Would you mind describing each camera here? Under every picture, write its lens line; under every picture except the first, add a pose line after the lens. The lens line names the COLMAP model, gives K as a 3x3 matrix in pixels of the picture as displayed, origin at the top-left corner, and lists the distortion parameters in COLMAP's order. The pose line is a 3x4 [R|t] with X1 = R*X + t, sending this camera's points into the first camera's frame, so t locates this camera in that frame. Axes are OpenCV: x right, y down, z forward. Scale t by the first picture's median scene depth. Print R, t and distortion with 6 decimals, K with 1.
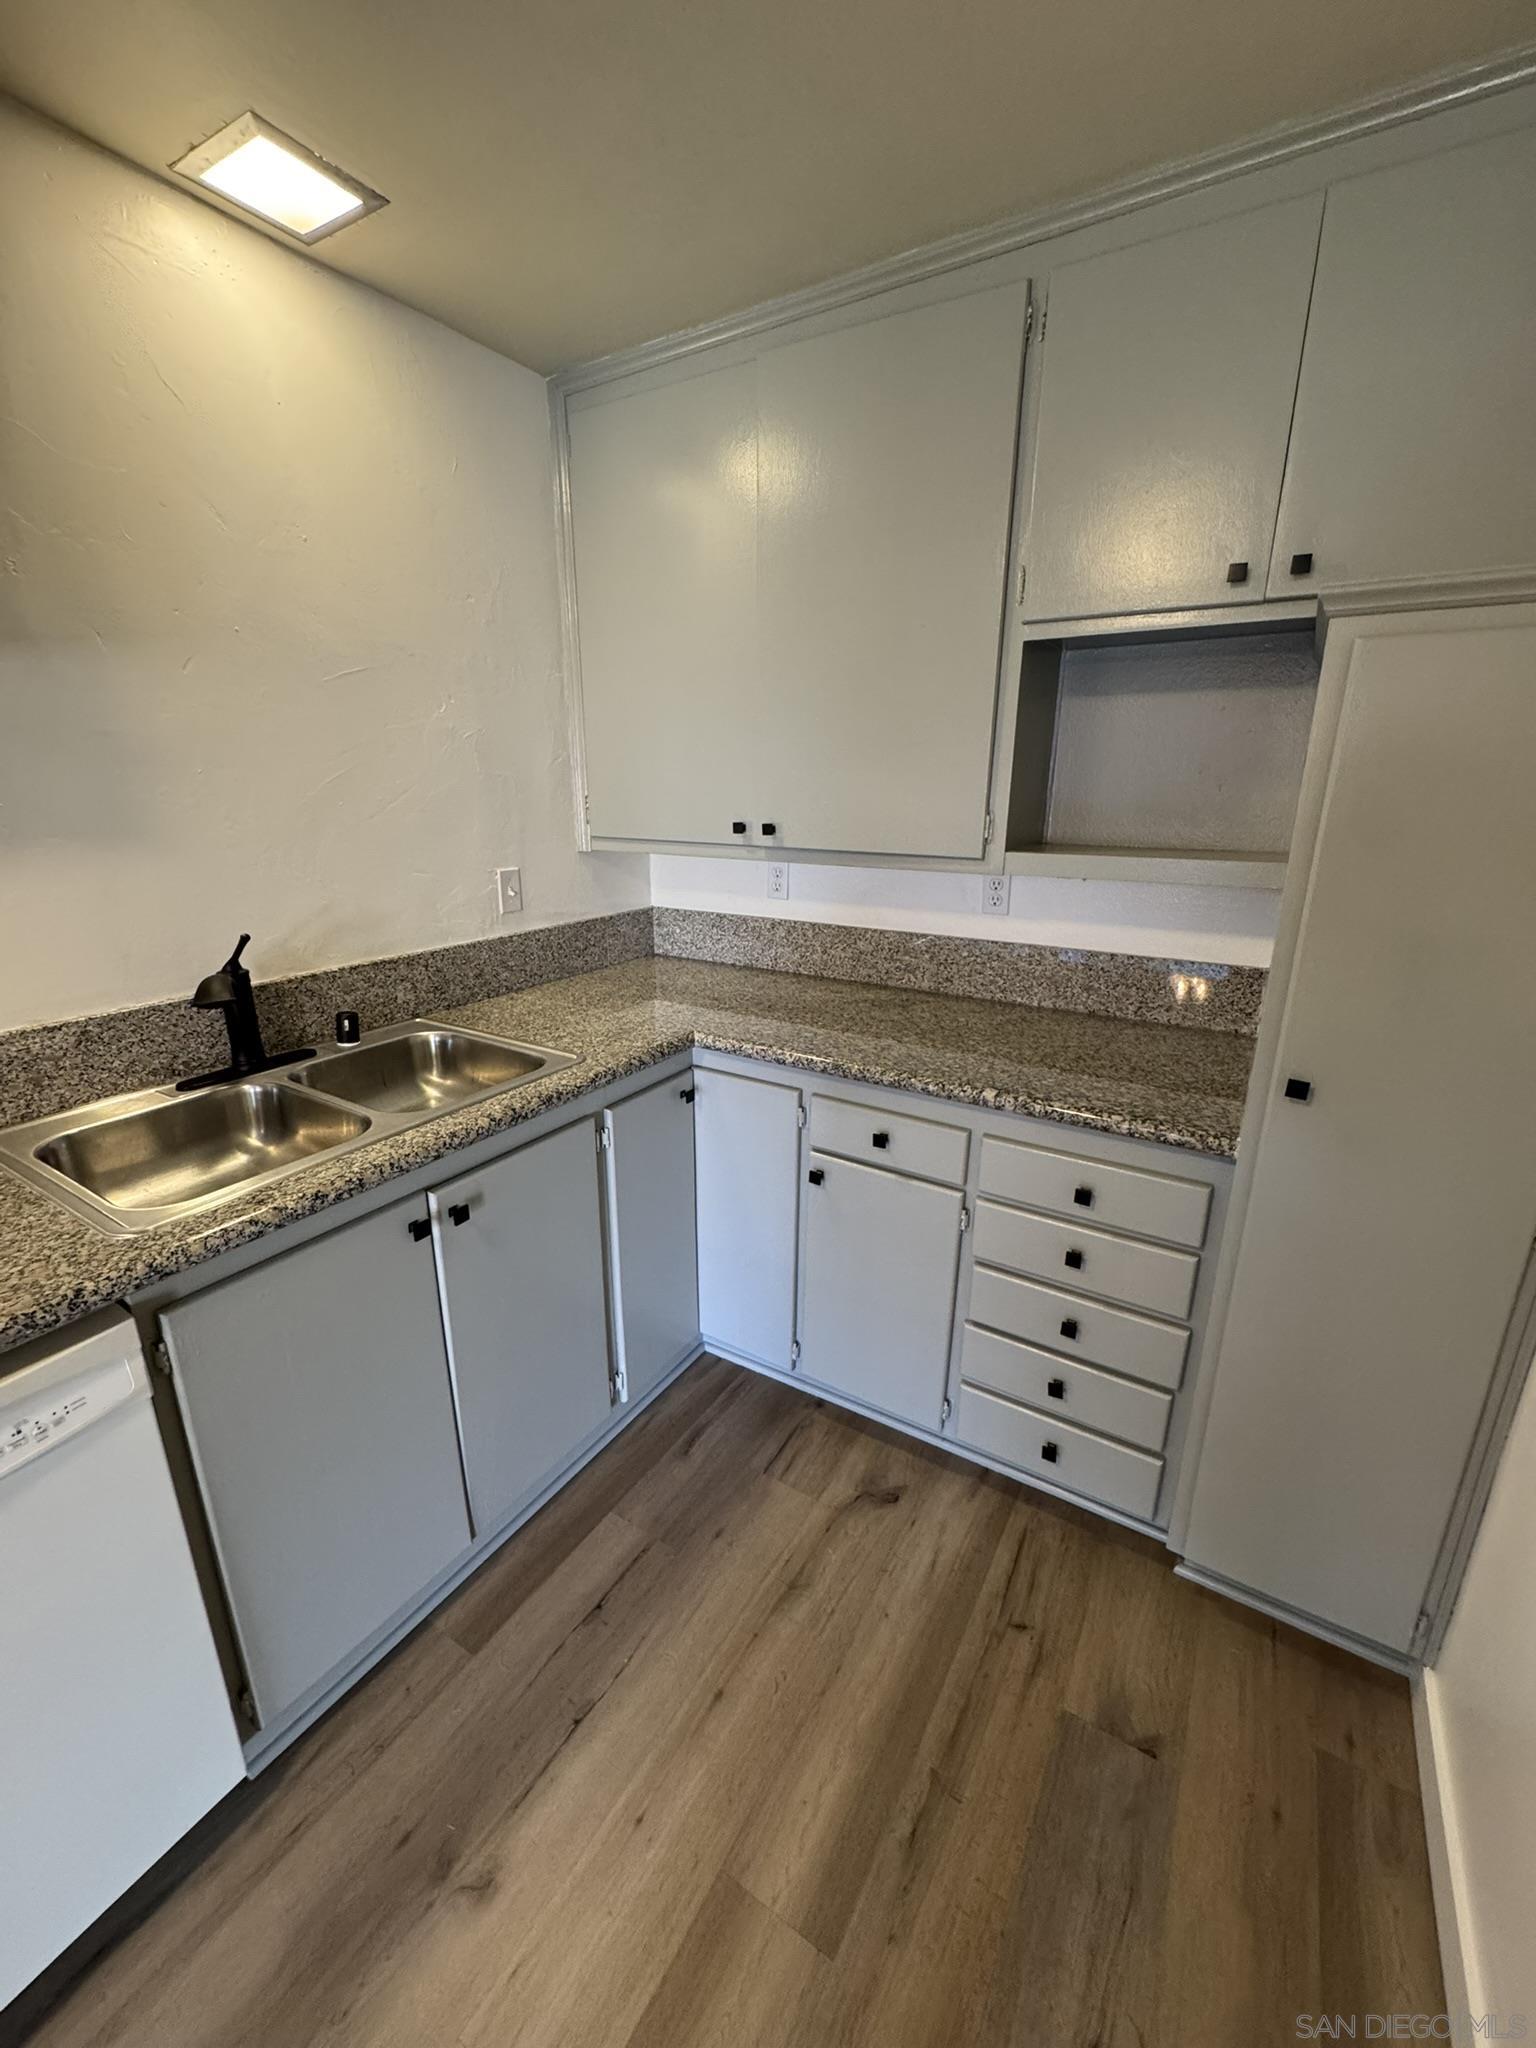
lens RADIAL K [[822.5, 0, 768.0], [0, 822.5, 1024.0], [0, 0, 1]] dist [-0.005563, -0.000316]
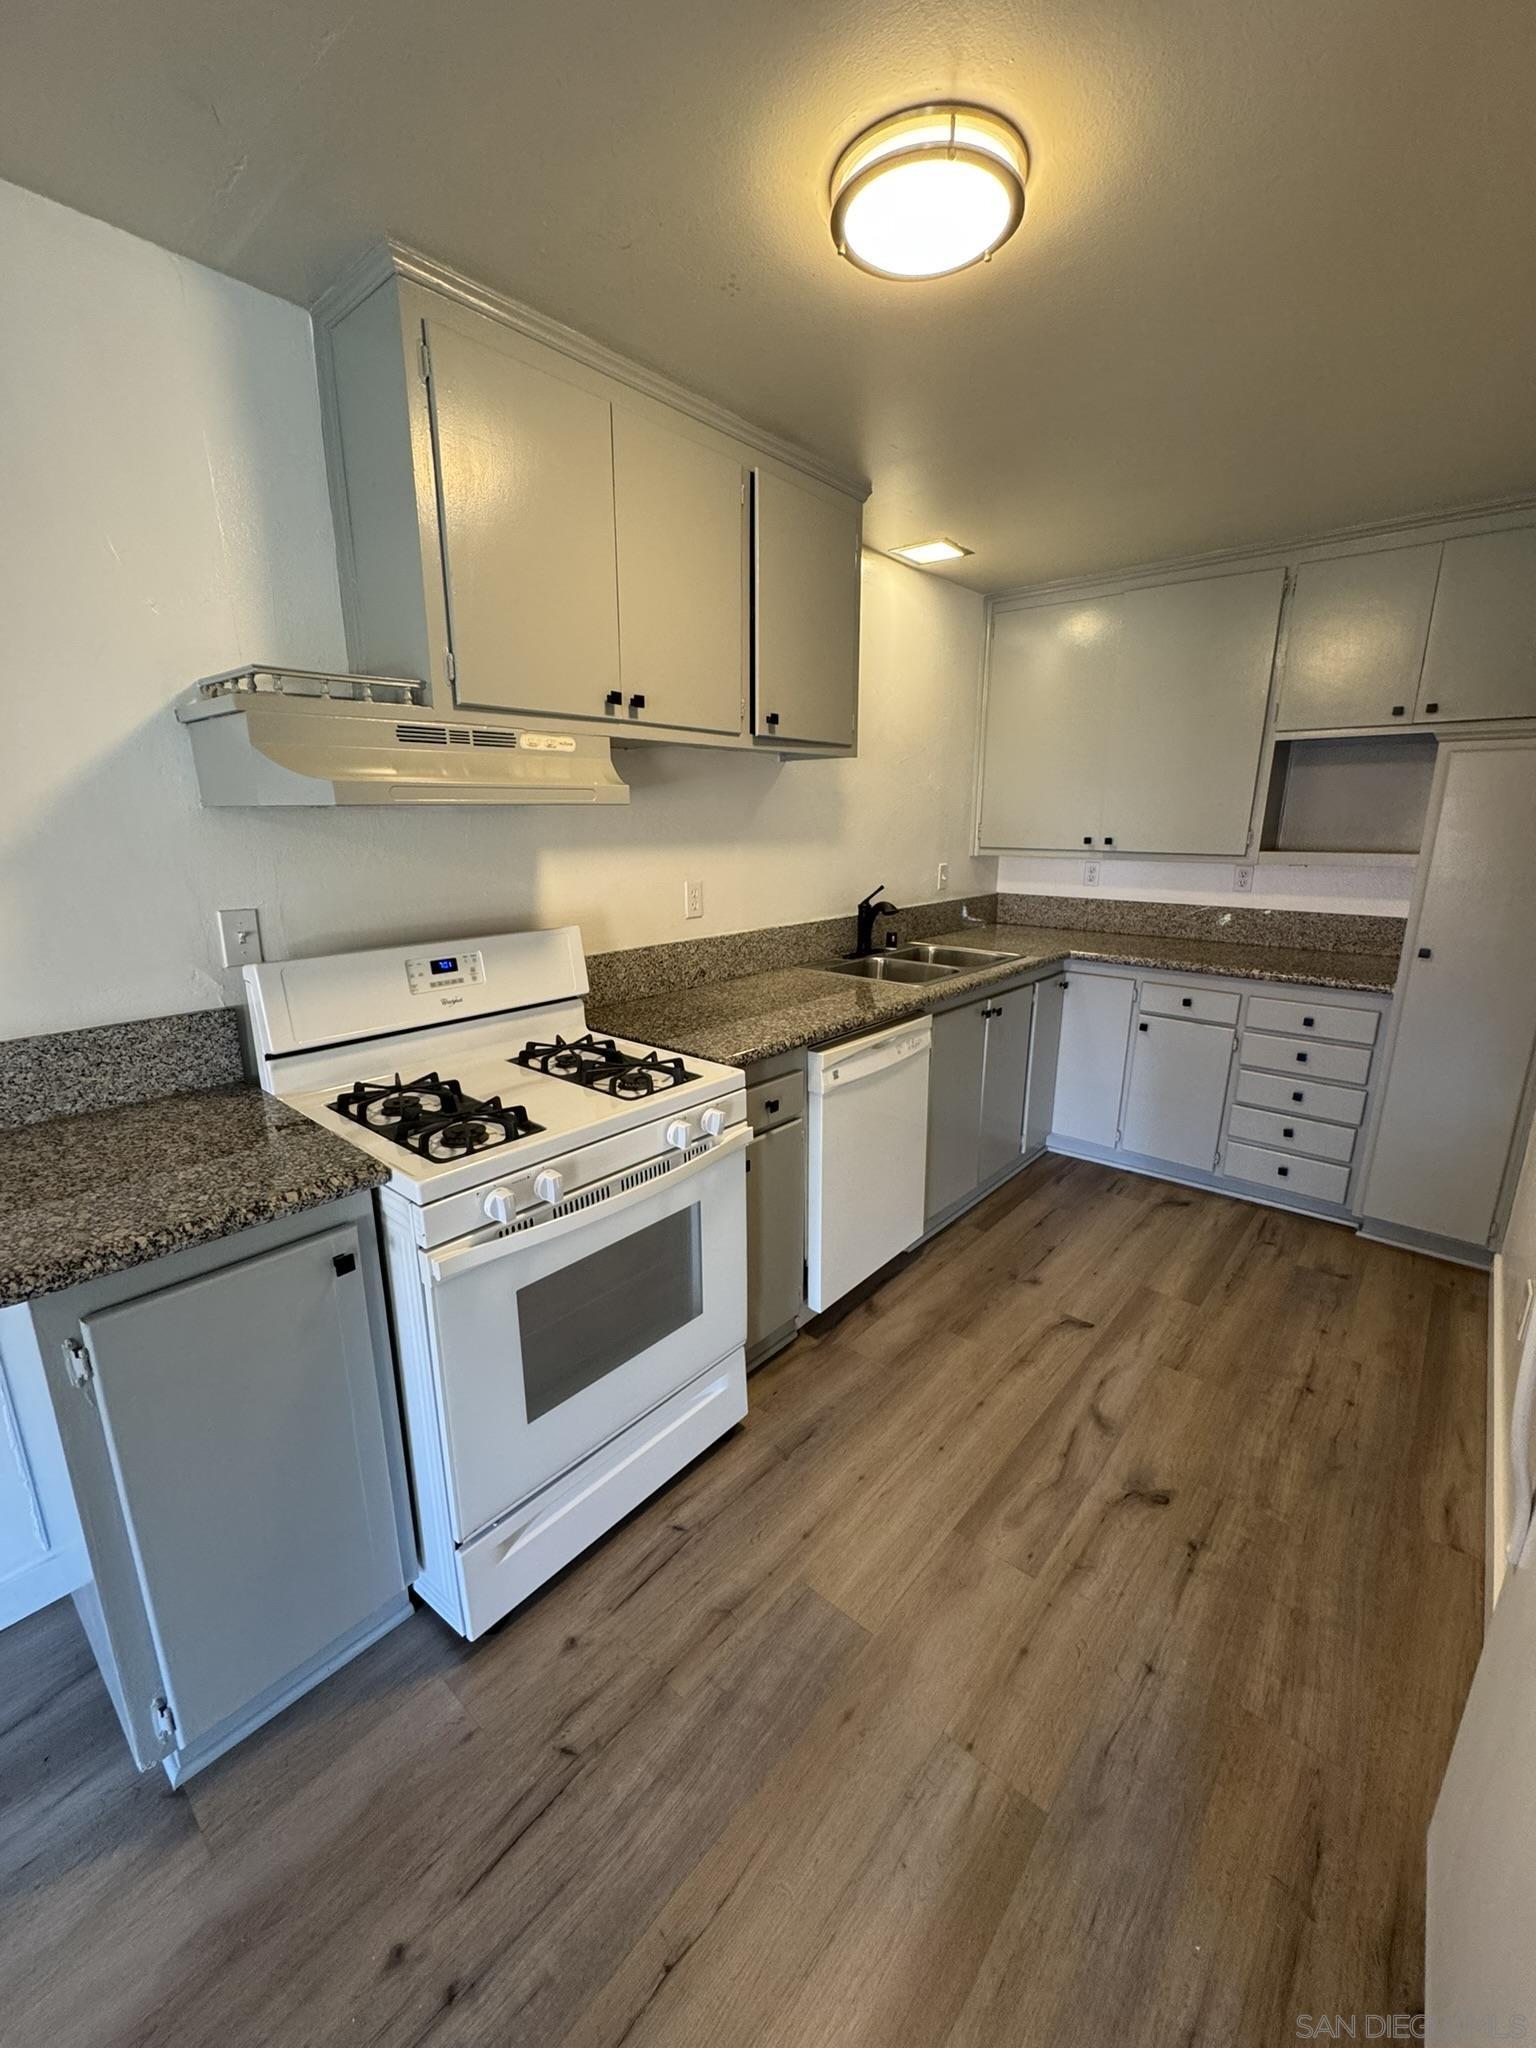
lens RADIAL K [[819.2, 0, 765.4], [0, 819.2, 1023.8], [0, 0, 1]] dist [-0.006922, -0.000030]
pose [[0.987327, 0.034867, -0.154822, -0.538649], [-0.041065, 0.998471, -0.037012, 0.306907], [0.153295, 0.042901, 0.987249, -1.019010]]
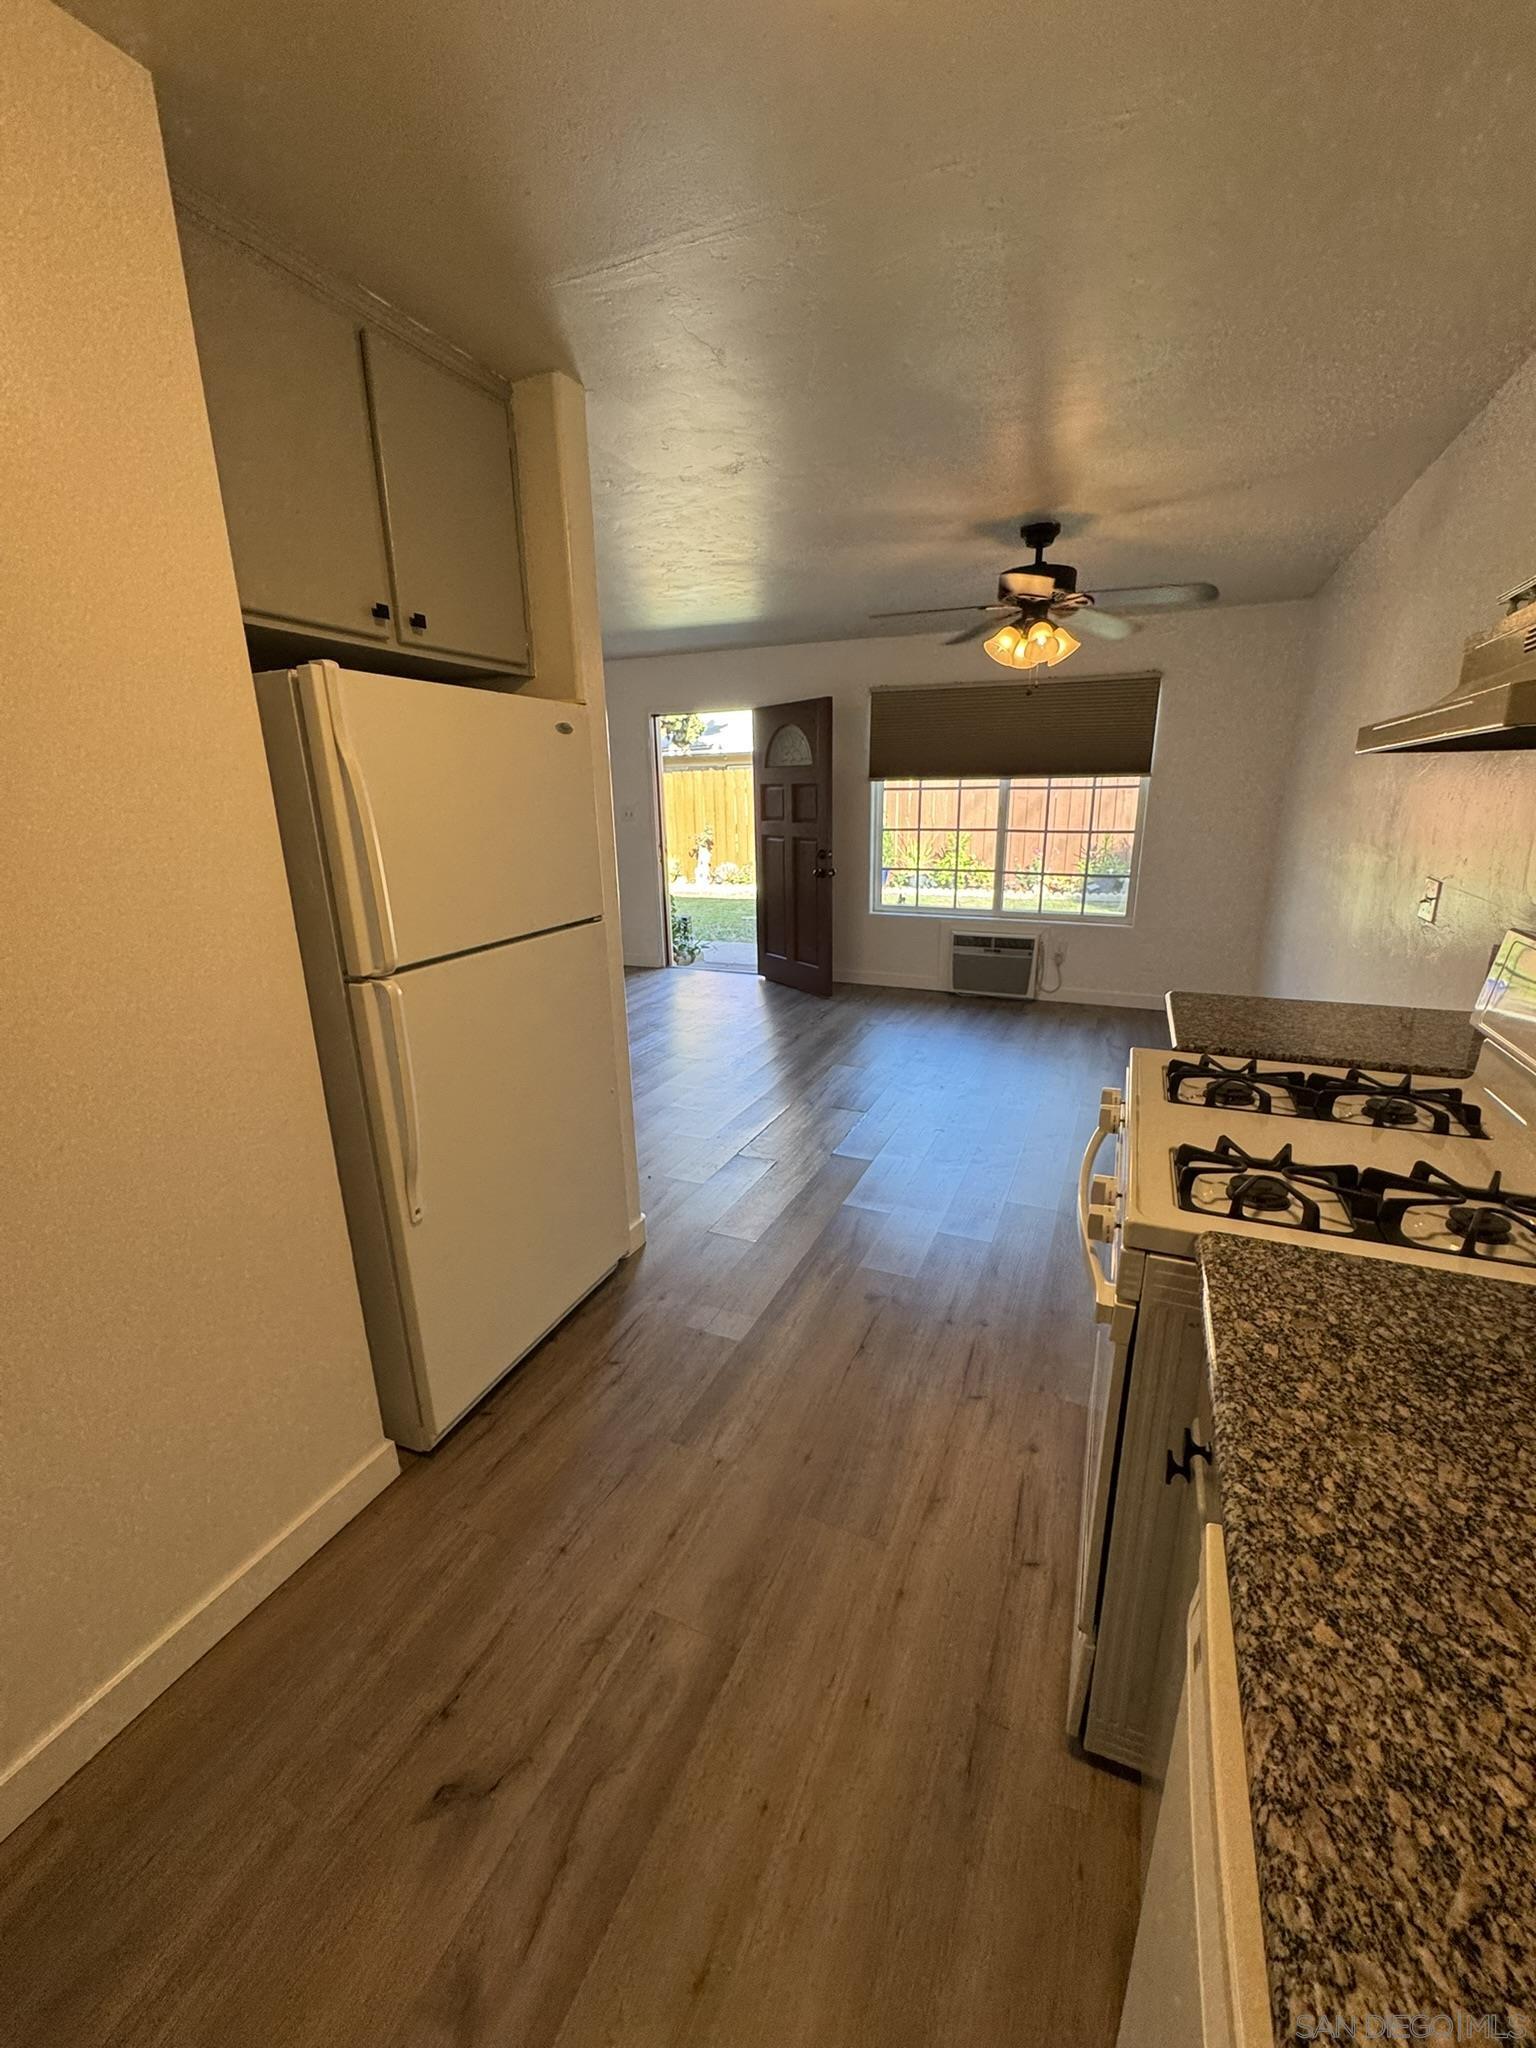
lens RADIAL K [[822.5, 0, 768.0], [0, 822.5, 1024.0], [0, 0, 1]] dist [-0.005563, -0.000316]
pose [[-0.990366, 0.050559, -0.128913, -0.390199], [-0.026204, 0.845711, 0.532997, -0.121297], [0.135971, 0.531240, -0.836239, 0.475765]]
